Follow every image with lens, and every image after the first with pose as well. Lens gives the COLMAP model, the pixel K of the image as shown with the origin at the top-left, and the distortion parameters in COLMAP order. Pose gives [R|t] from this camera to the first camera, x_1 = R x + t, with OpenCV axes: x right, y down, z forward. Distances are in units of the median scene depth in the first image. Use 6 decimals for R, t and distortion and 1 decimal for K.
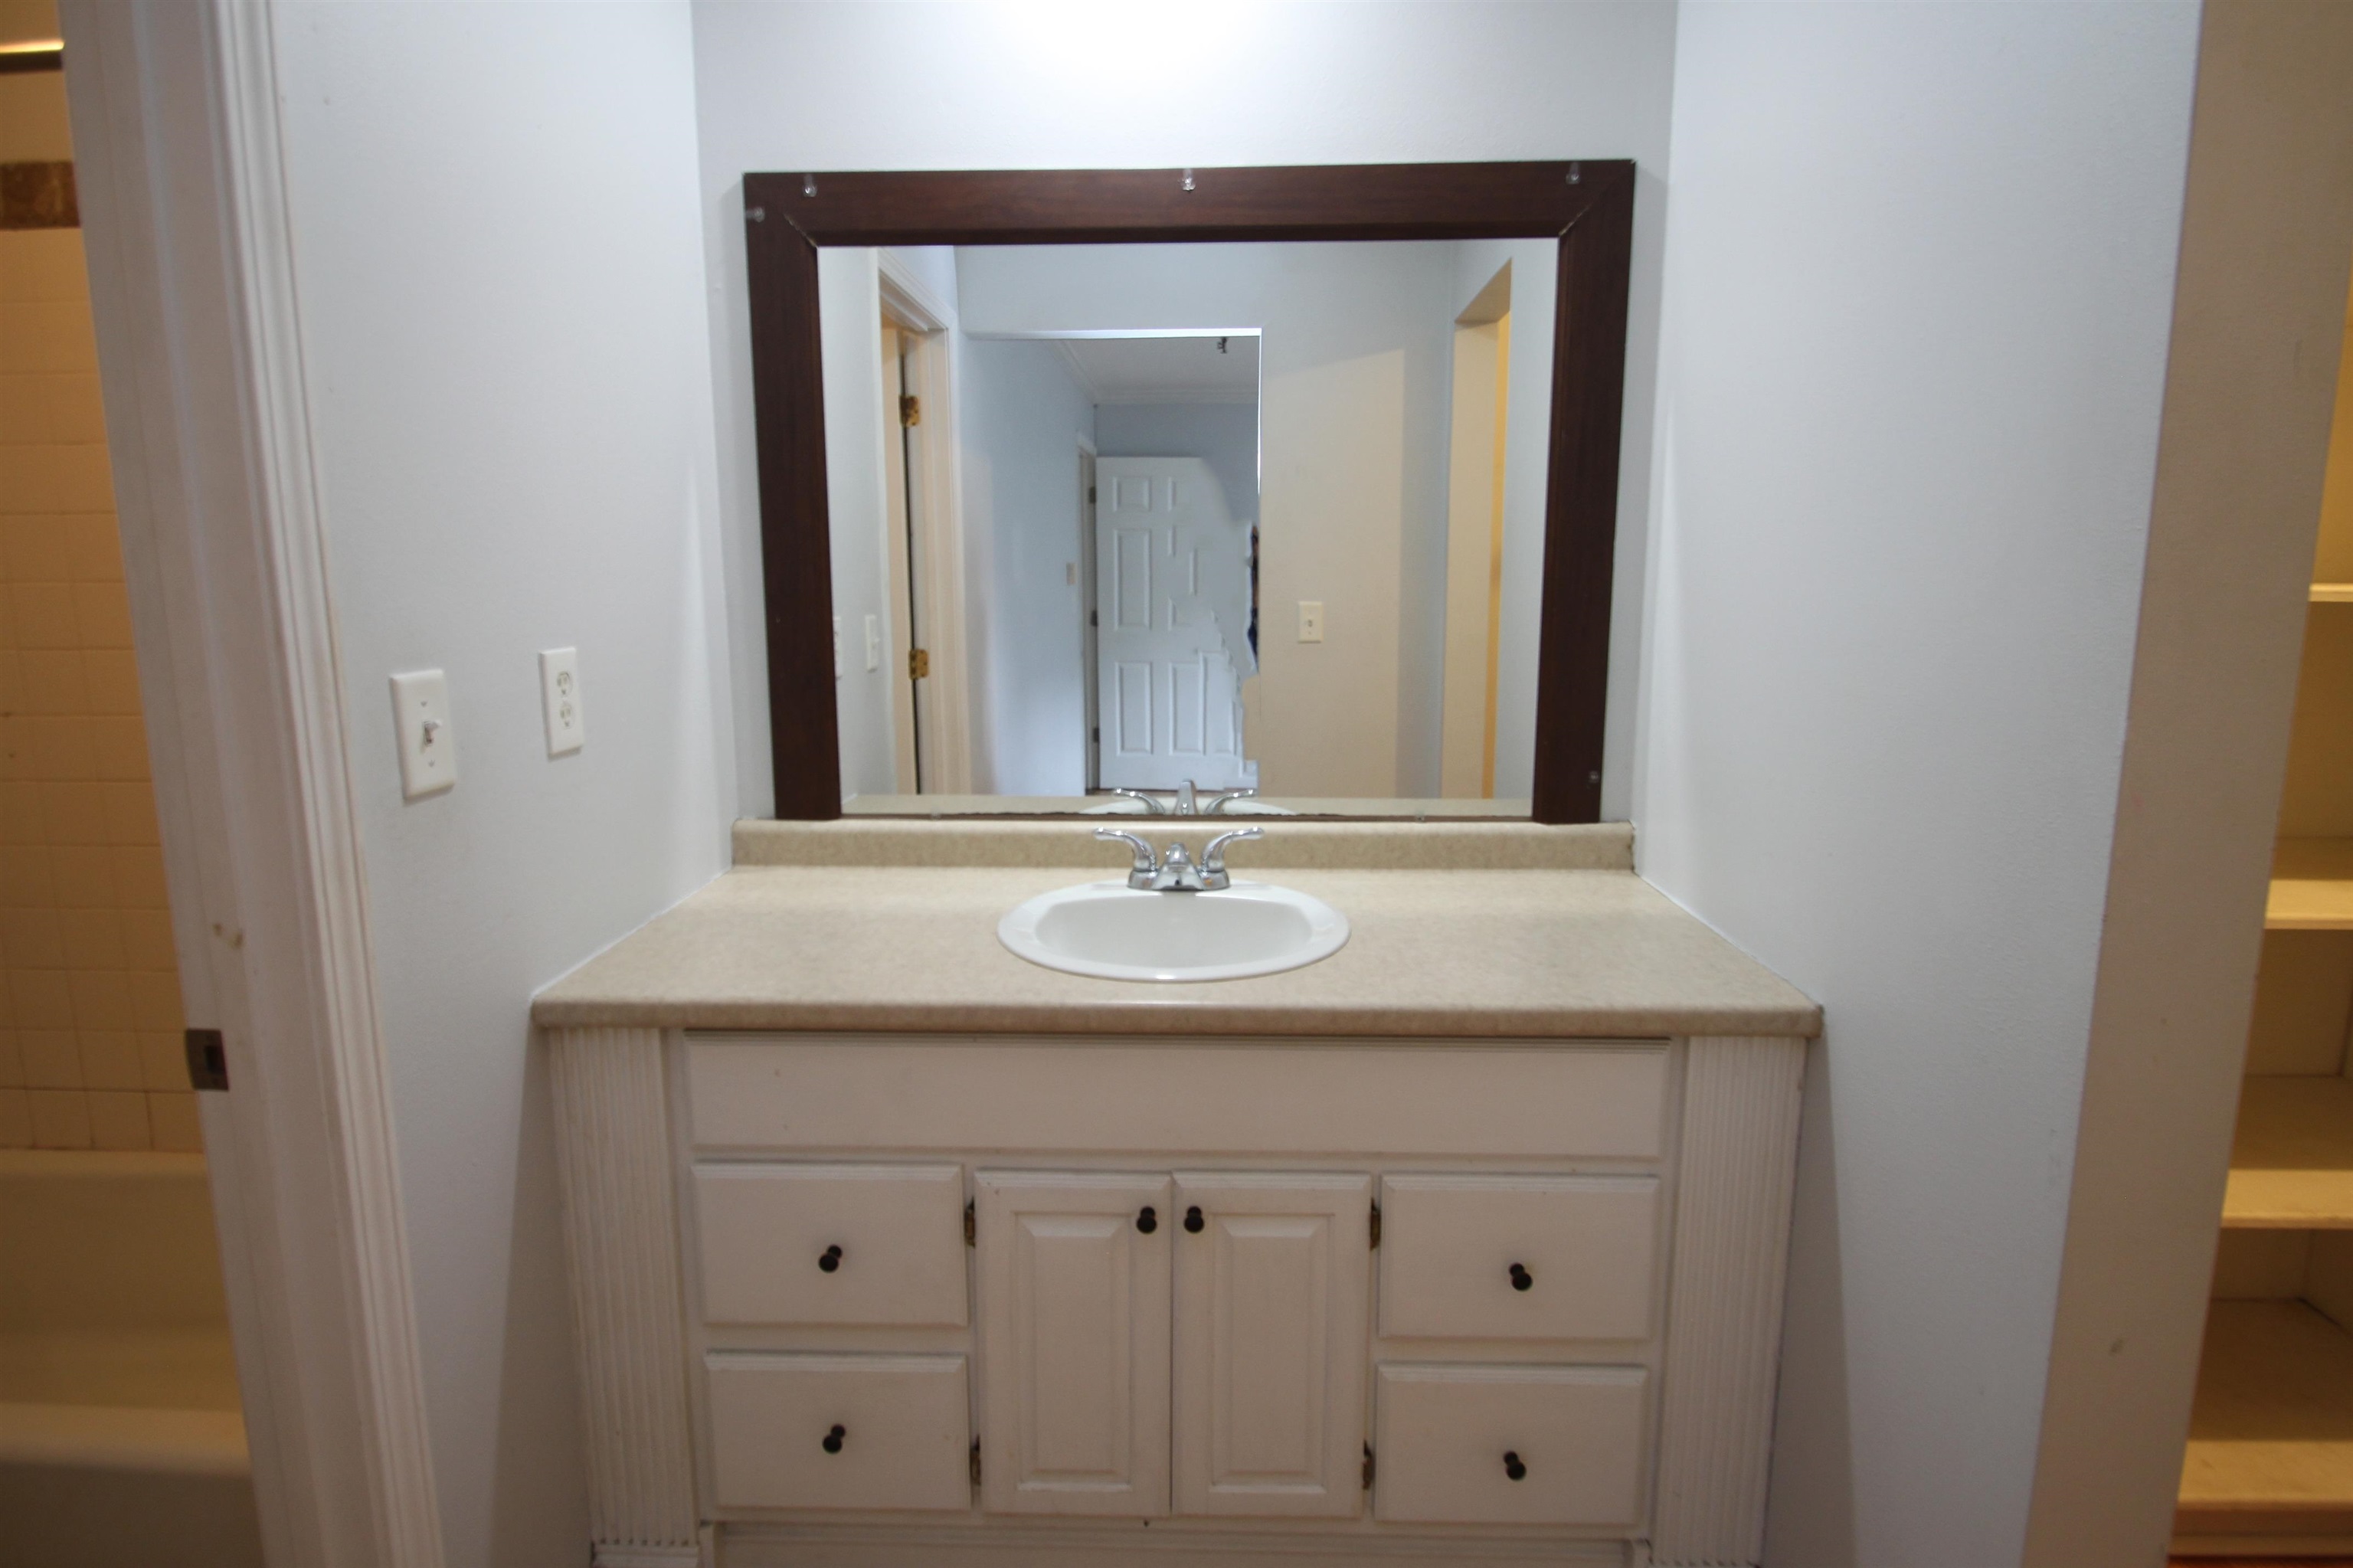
lens RADIAL K [[1087.5, 0, 1176.5], [0, 1087.5, 764.8], [0, 0, 1]] dist [-0.003760, -0.007745]
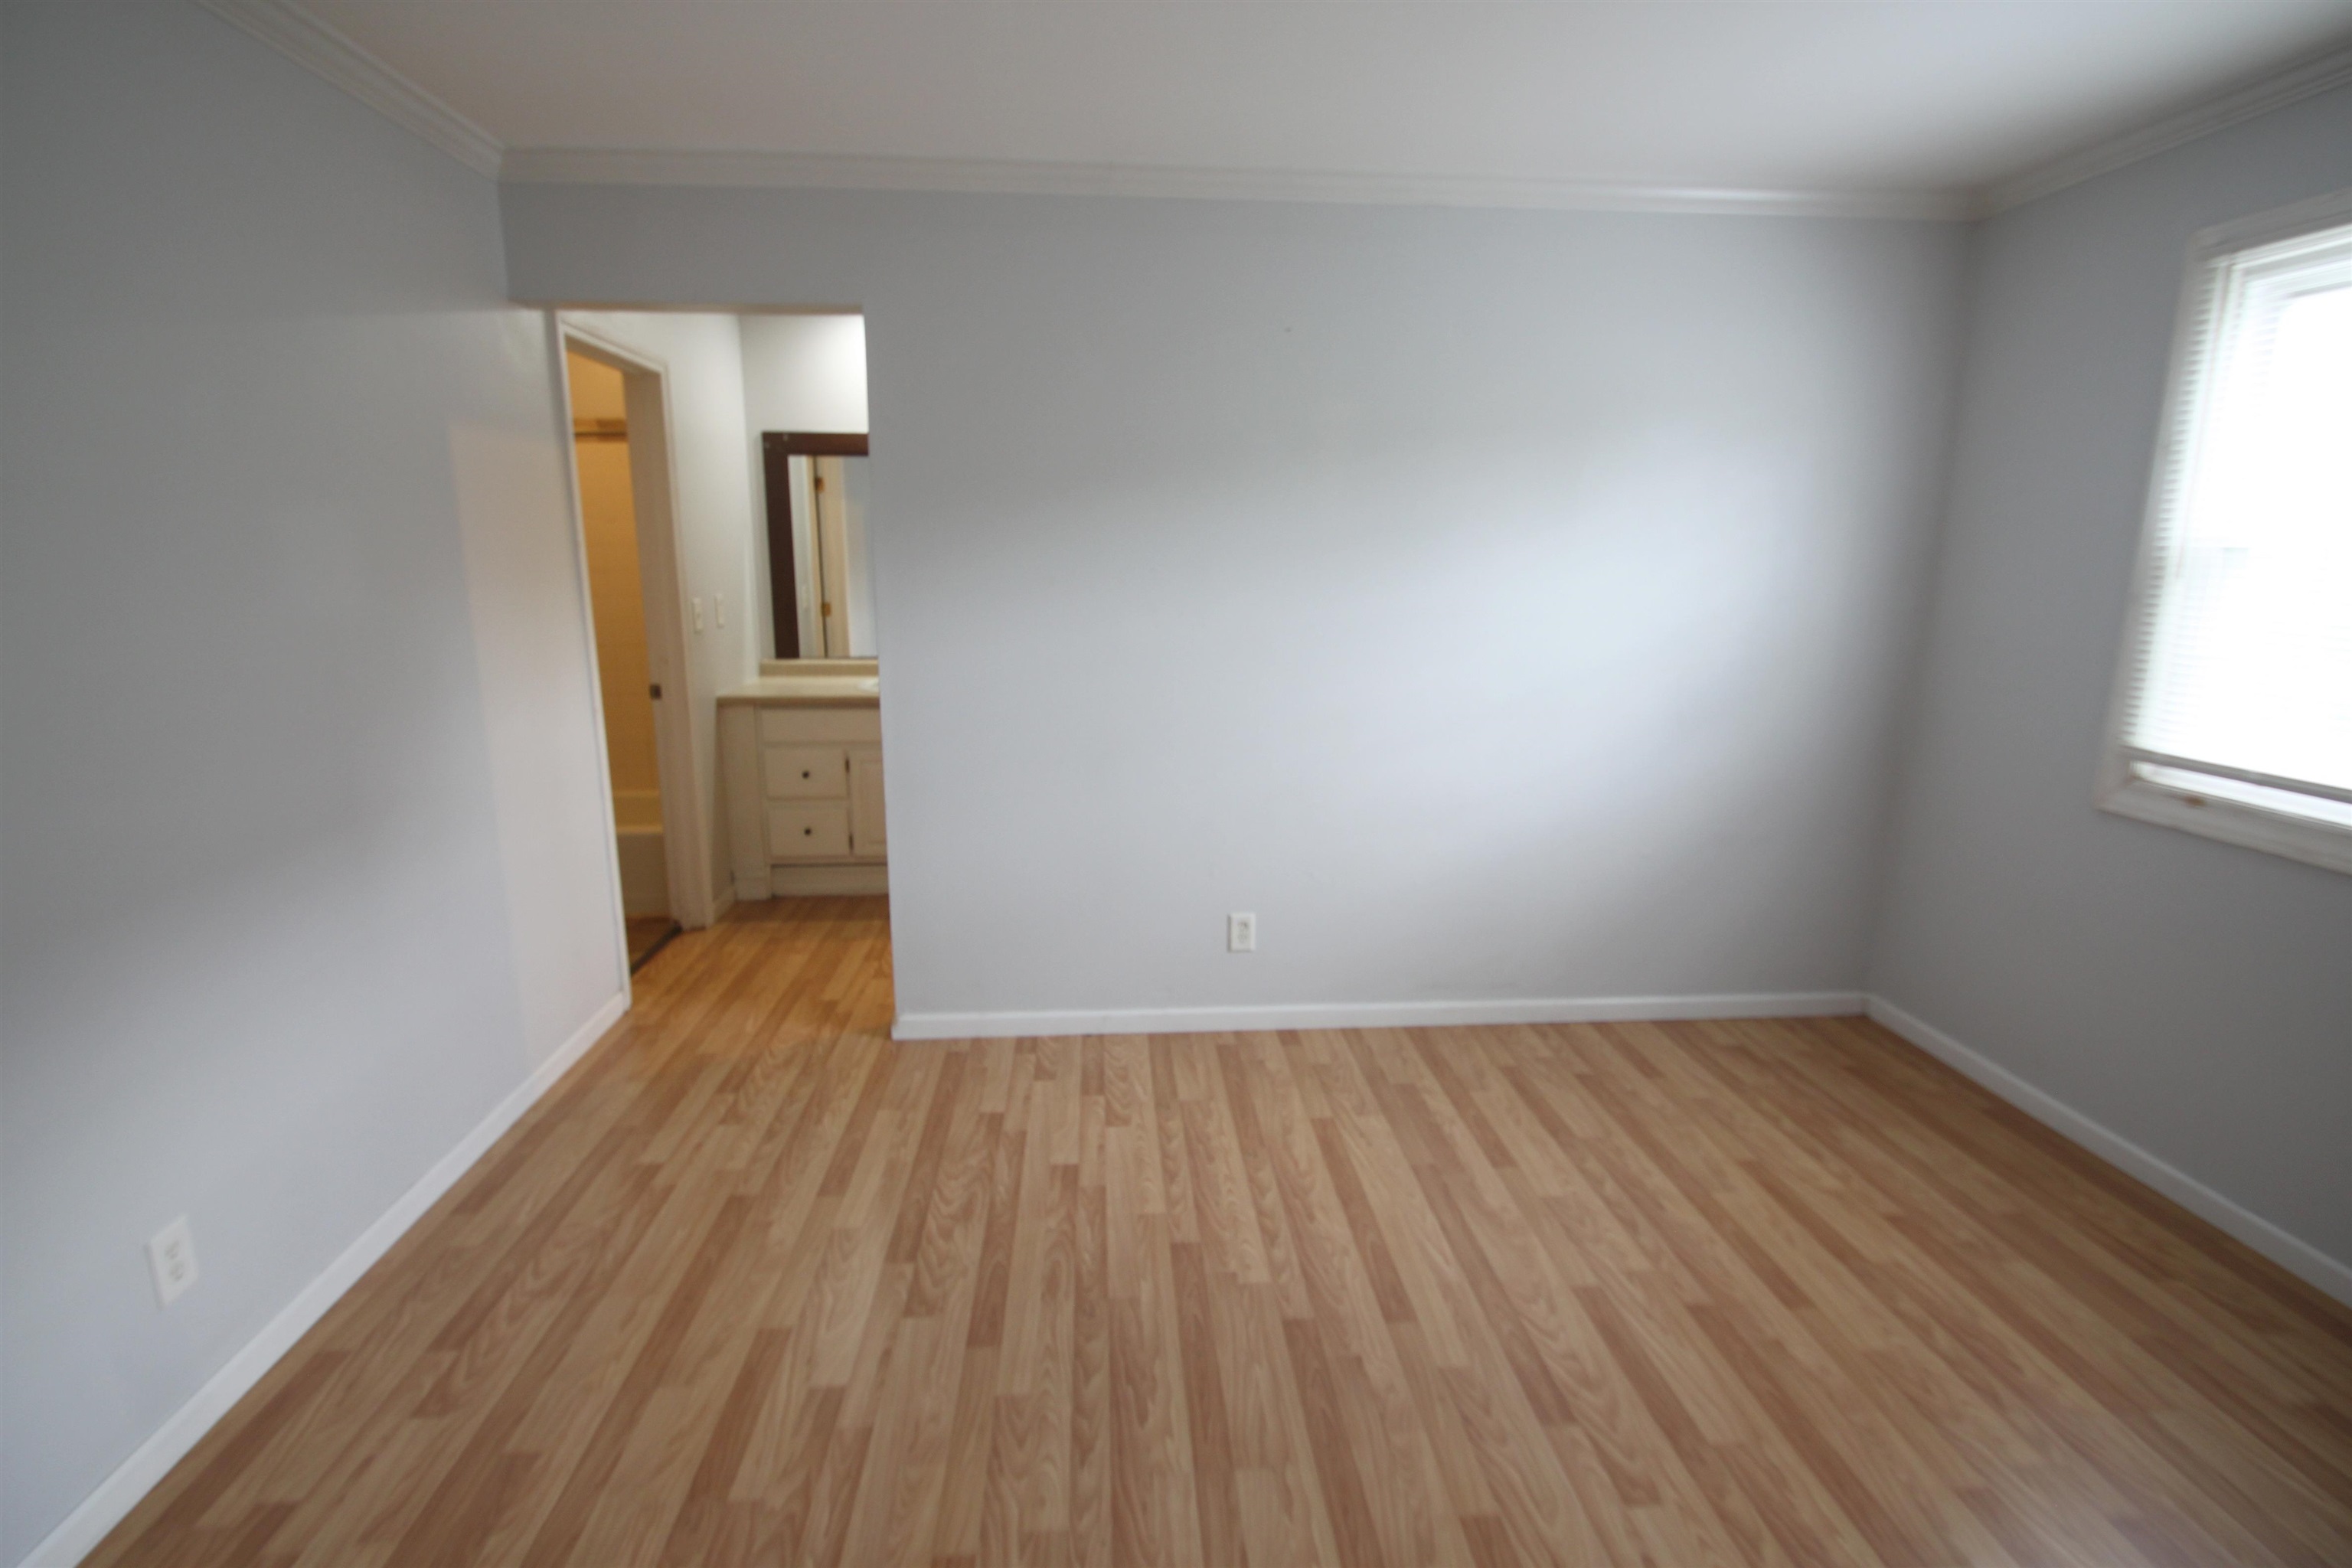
lens RADIAL K [[1087.0, 0, 1167.9], [0, 1087.0, 794.3], [0, 0, 1]] dist [-0.003760, -0.007745]
pose [[0.997284, -0.012054, 0.072664, 0.546856], [0.008000, 0.998409, 0.055823, 0.323649], [-0.073221, -0.055090, 0.995793, -2.399921]]
